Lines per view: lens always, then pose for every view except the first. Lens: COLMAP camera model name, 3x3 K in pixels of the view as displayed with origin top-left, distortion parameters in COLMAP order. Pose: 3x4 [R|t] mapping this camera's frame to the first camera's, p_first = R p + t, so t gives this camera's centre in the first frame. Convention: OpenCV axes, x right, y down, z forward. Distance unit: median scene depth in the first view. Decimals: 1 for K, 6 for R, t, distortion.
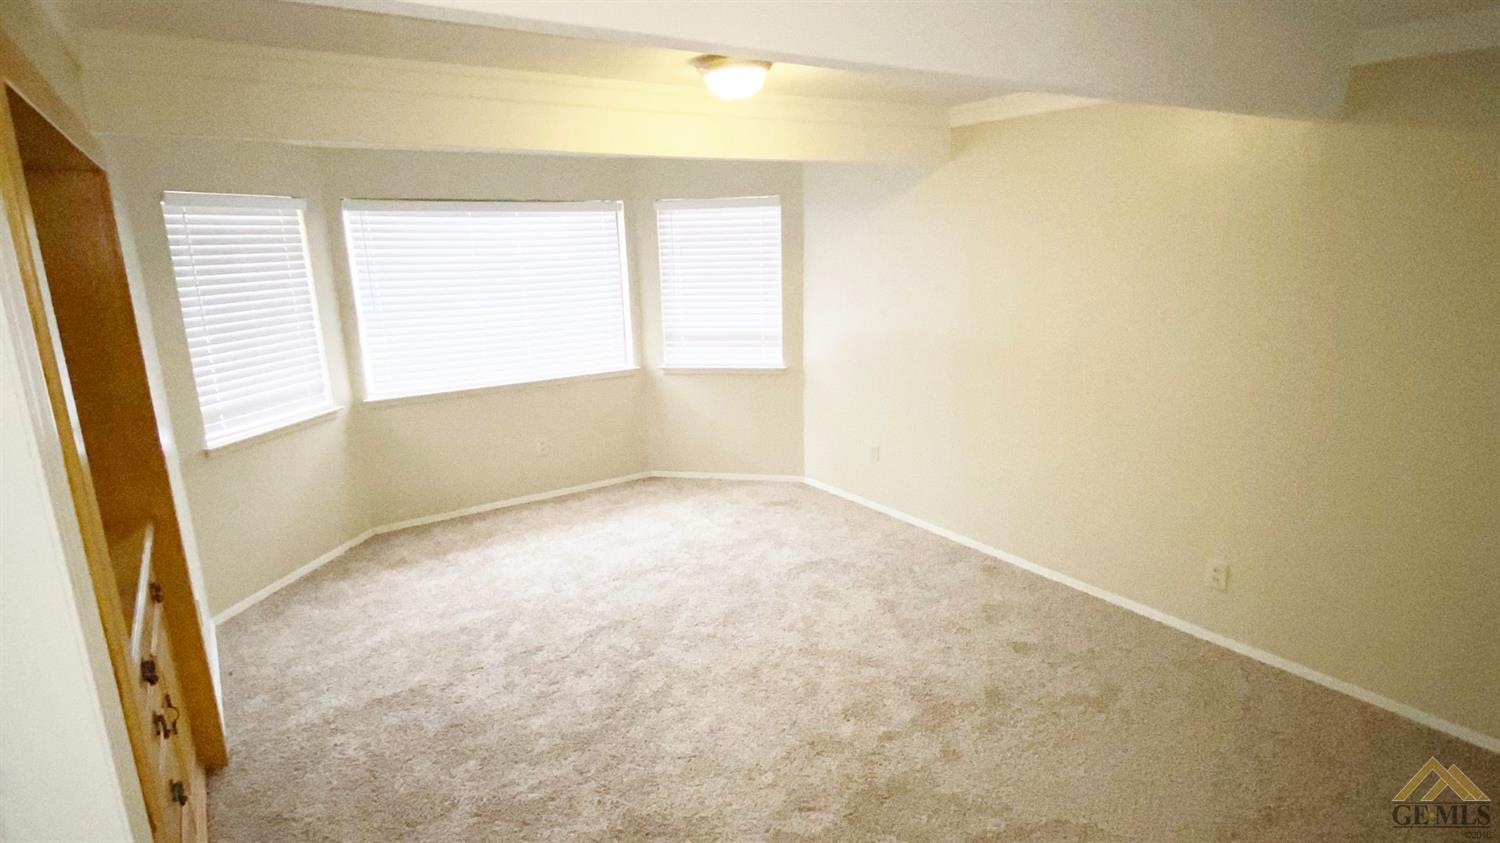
lens RADIAL K [[803.9, 0, 750.0], [0, 803.9, 421.5], [0, 0, 1]] dist [0.095516, -0.000374]
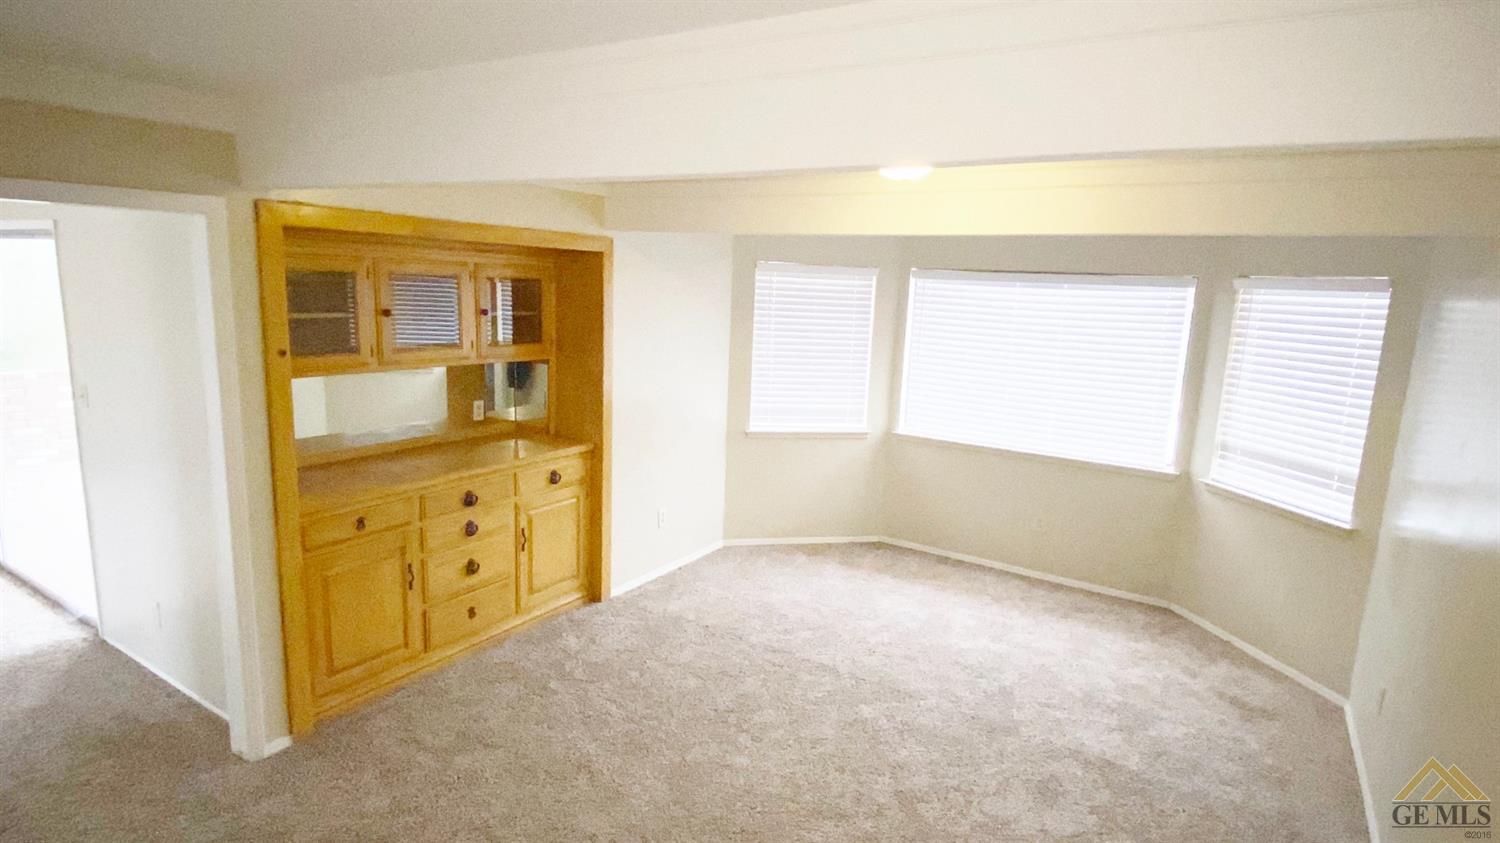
lens RADIAL K [[802.4, 0, 750.0], [0, 802.4, 421.5], [0, 0, 1]] dist [0.000570, -0.000160]
pose [[0.386074, 0.203134, -0.899824, 0.460542], [-0.265299, 0.958692, 0.102596, -0.094625], [0.883495, 0.199113, 0.424018, 0.283177]]
